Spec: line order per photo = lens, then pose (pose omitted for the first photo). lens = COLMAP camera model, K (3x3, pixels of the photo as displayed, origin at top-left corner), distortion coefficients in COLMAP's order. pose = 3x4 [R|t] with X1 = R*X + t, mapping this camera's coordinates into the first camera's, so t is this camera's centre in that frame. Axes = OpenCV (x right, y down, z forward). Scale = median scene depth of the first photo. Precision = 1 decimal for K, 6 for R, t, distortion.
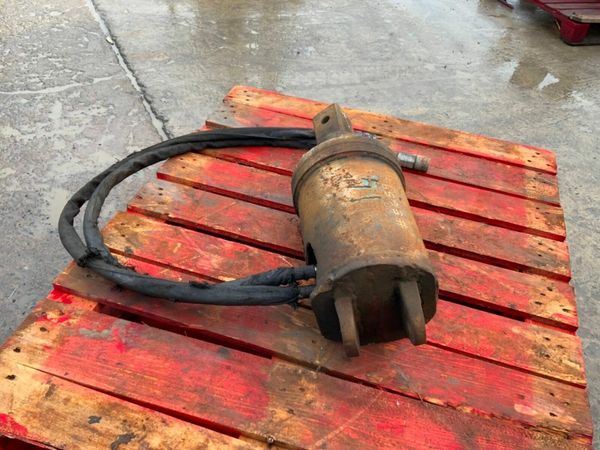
lens RADIAL K [[498.2, 0, 300.3], [0, 498.2, 220.6], [0, 0, 1]] dist [0.082171, -0.182743]
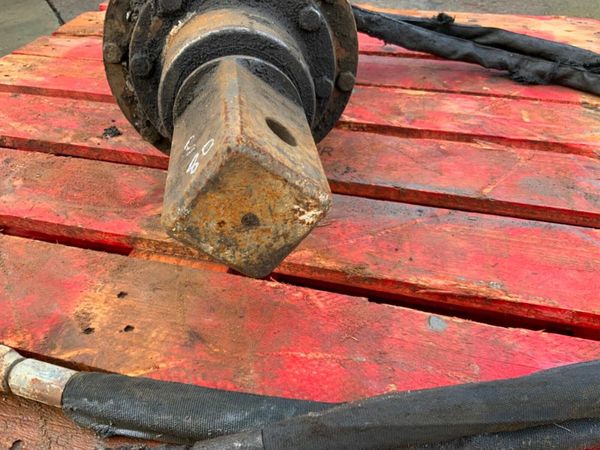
lens RADIAL K [[498.2, 0, 298.4], [0, 498.2, 227.2], [0, 0, 1]] dist [0.082171, -0.182743]
pose [[-0.997431, -0.012376, -0.070552, 0.067574], [-0.071629, 0.169057, 0.983000, -0.504637], [-0.000238, 0.985529, -0.169509, 1.253465]]
